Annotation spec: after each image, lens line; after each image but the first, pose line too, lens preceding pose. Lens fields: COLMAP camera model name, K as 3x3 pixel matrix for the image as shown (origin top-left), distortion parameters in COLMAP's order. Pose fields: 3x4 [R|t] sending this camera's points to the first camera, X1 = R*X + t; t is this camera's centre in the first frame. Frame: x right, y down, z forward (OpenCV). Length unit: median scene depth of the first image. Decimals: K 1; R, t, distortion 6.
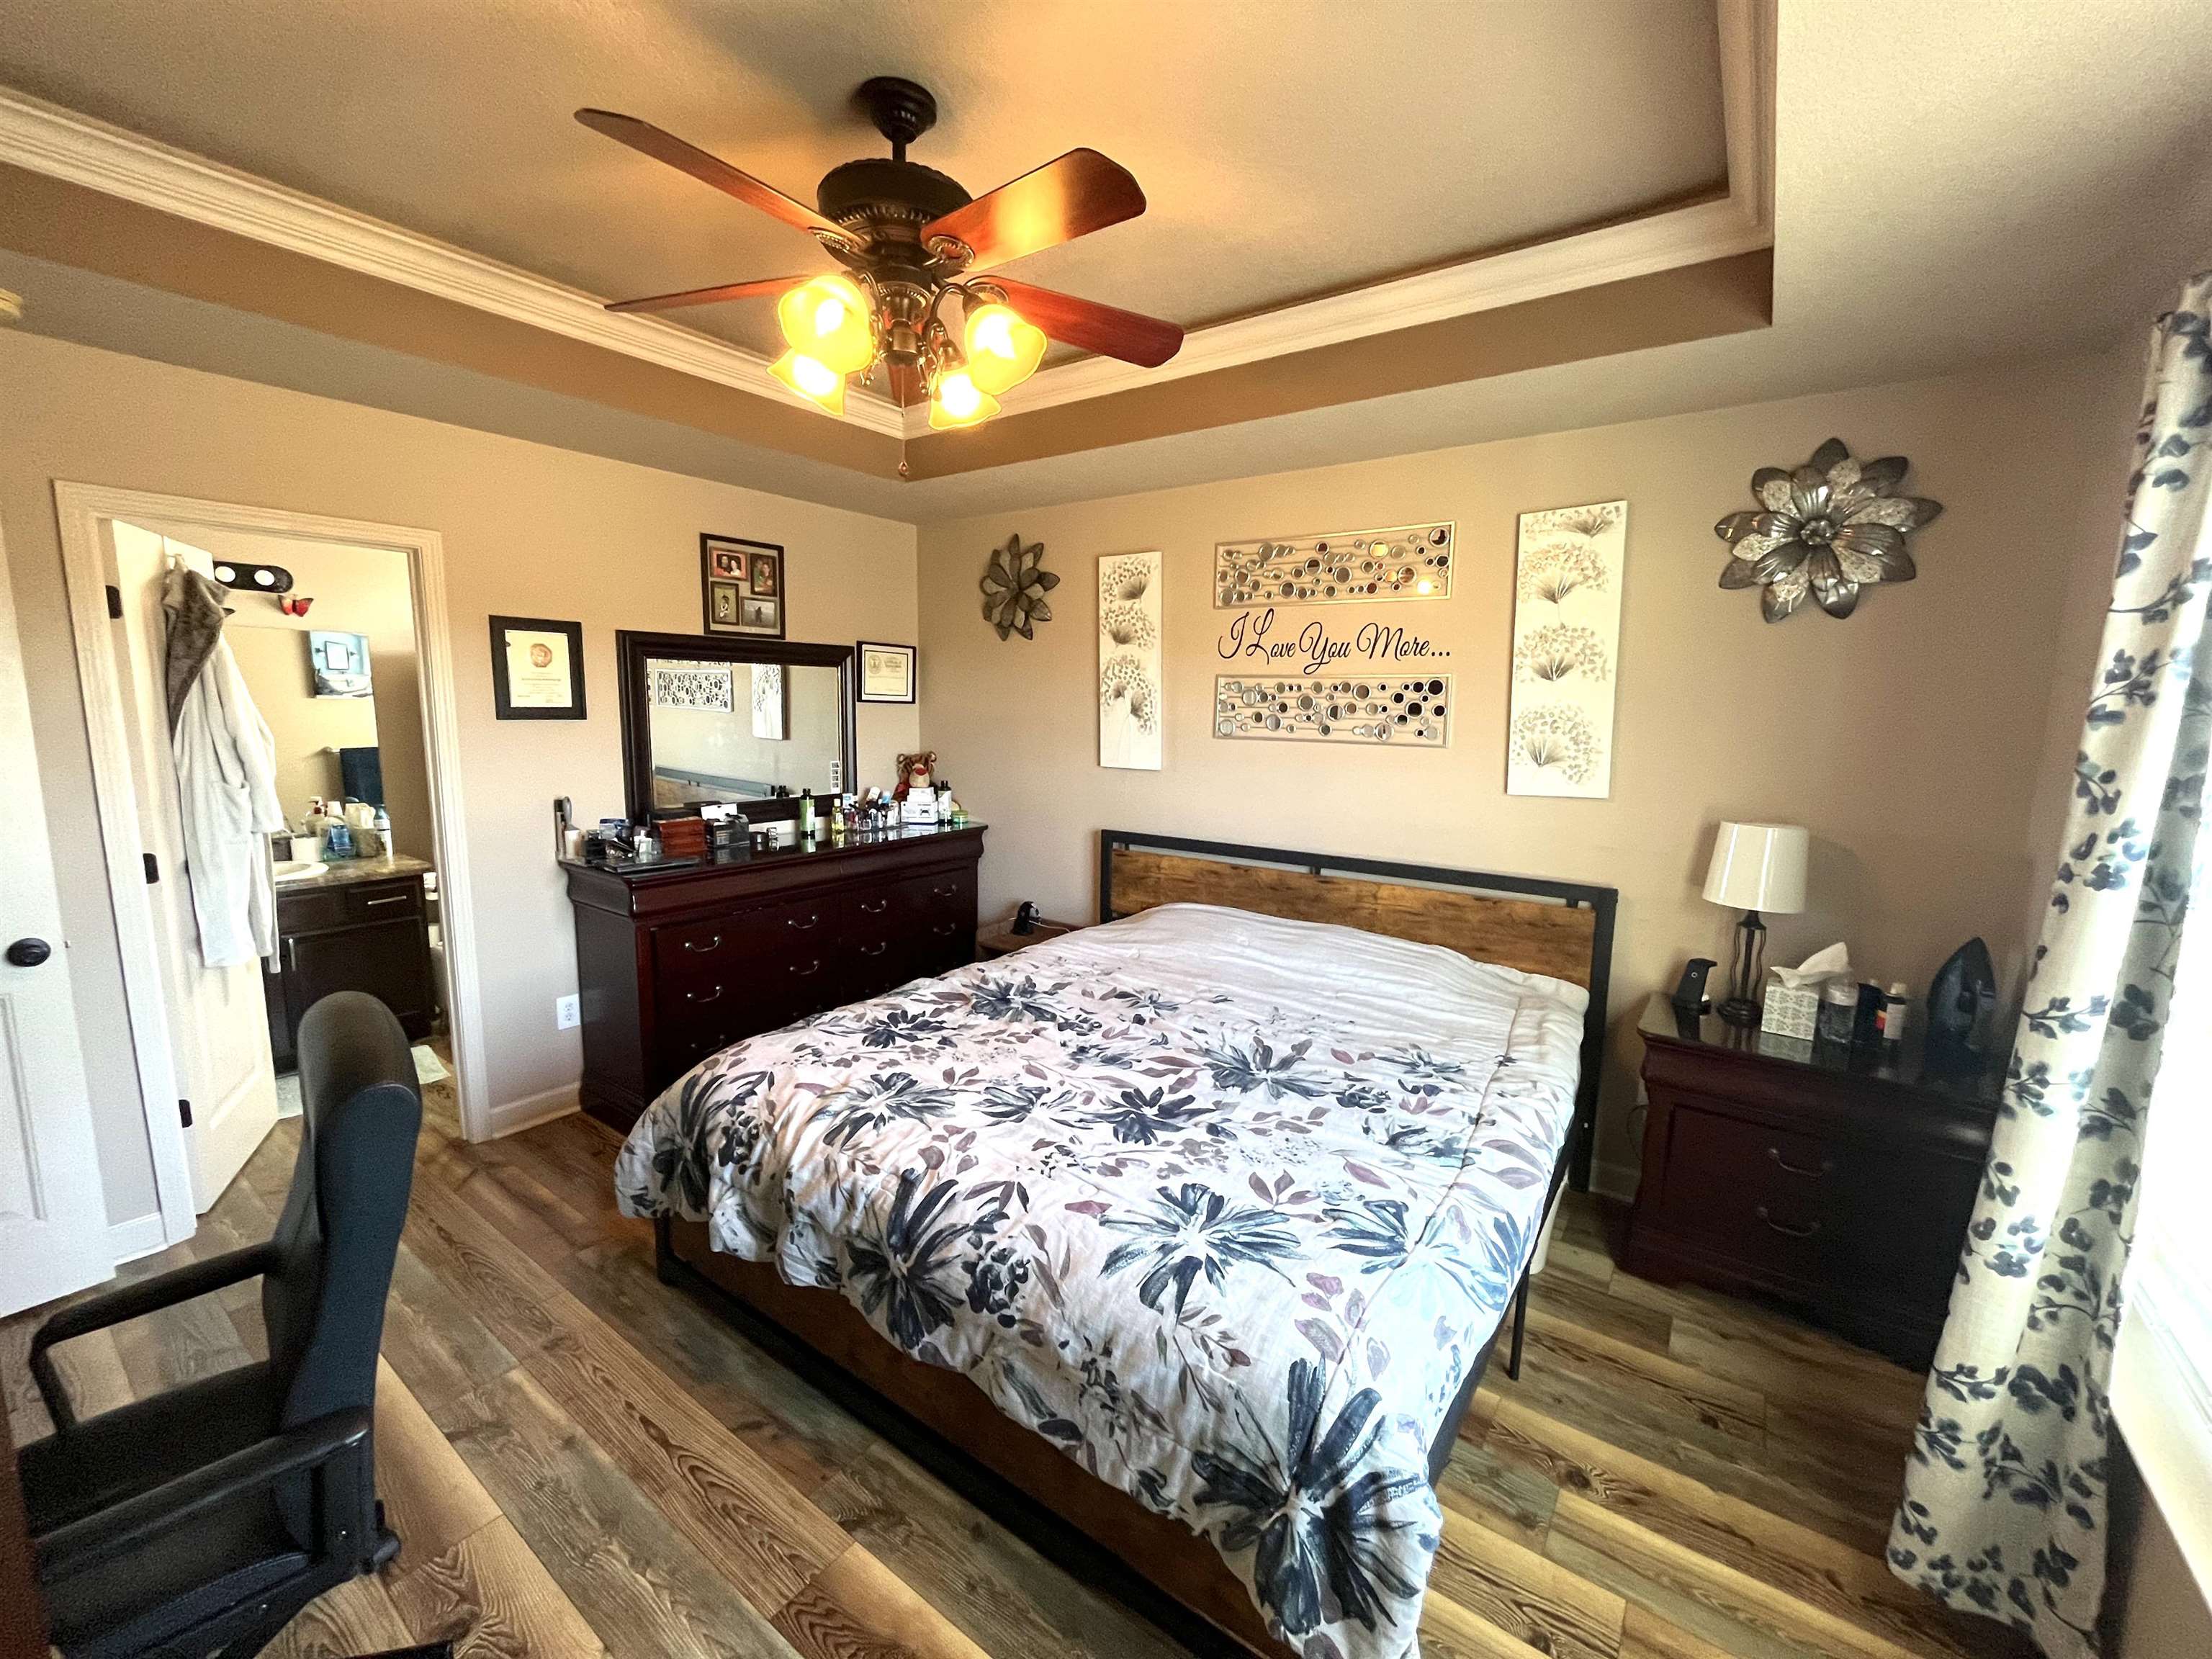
lens RADIAL K [[898.3, 0, 1108.6], [0, 898.3, 831.8], [0, 0, 1]] dist [-0.003446, -0.000002]
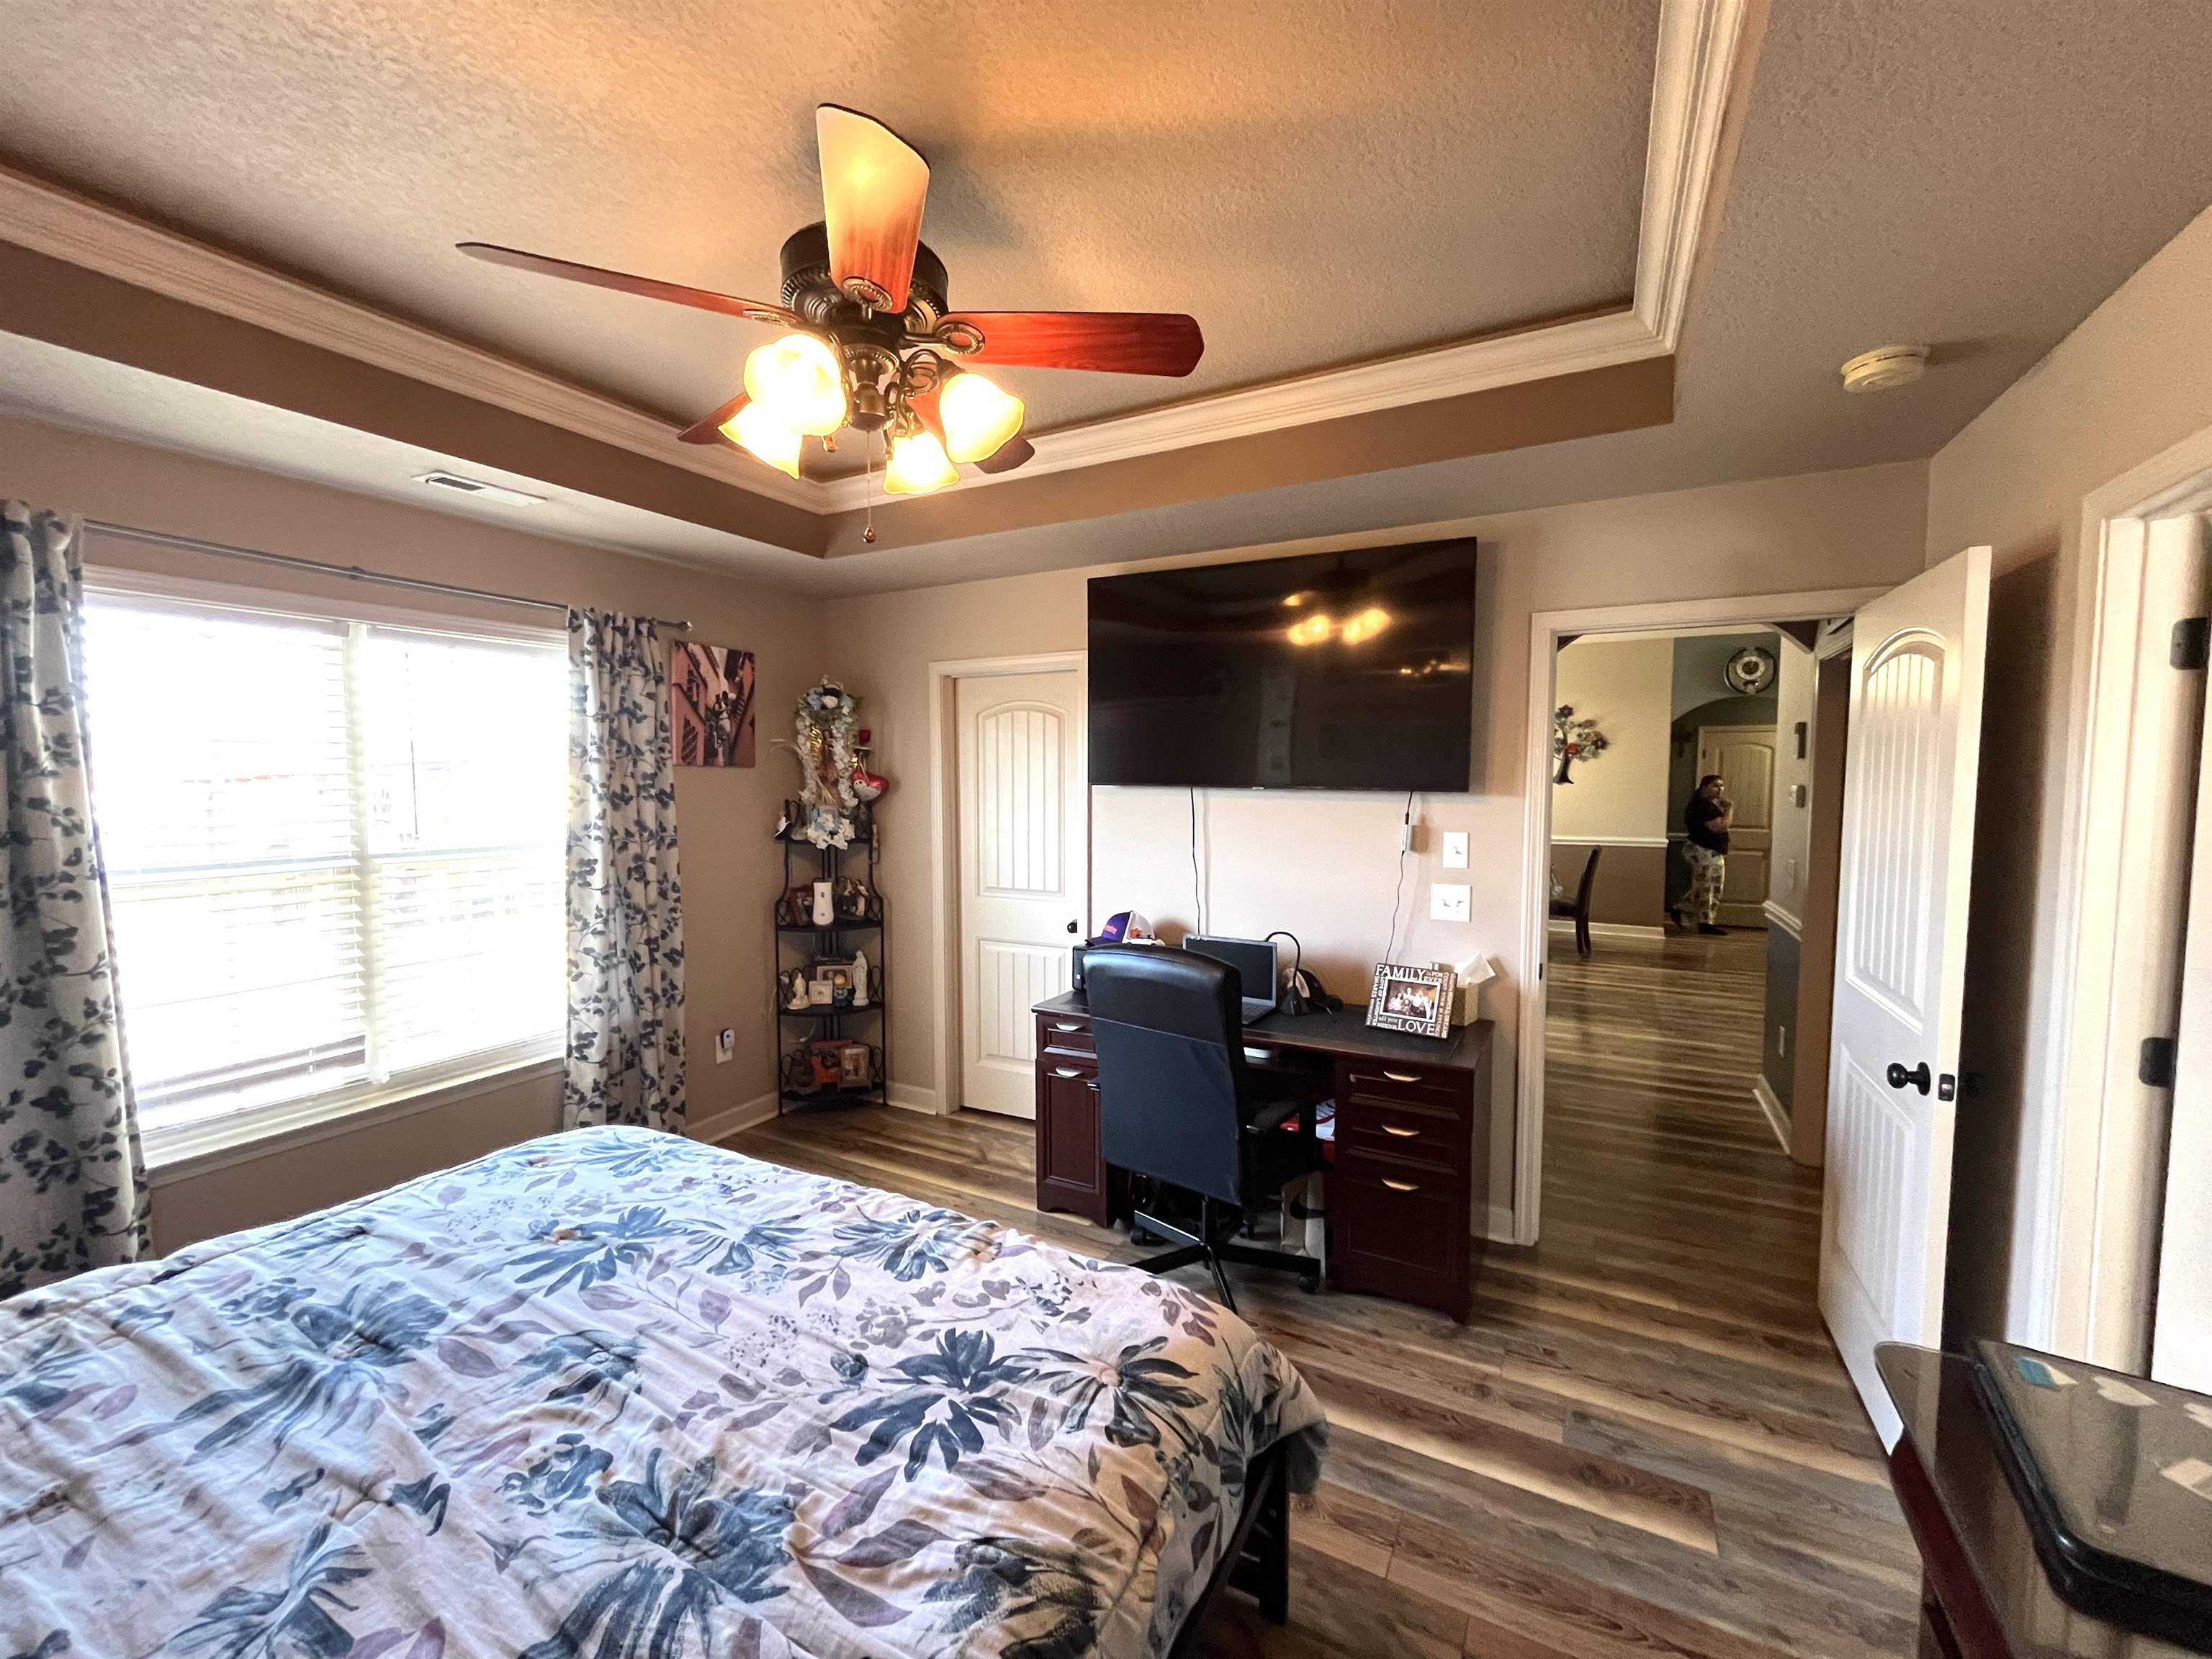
lens RADIAL K [[898.3, 0, 1106.0], [0, 898.3, 828.2], [0, 0, 1]] dist [-0.003446, -0.000002]
pose [[-0.990563, -0.009898, -0.136701, -0.242893], [-0.037119, 0.979490, 0.198044, -0.209294], [0.131937, 0.201249, -0.970614, 1.407692]]
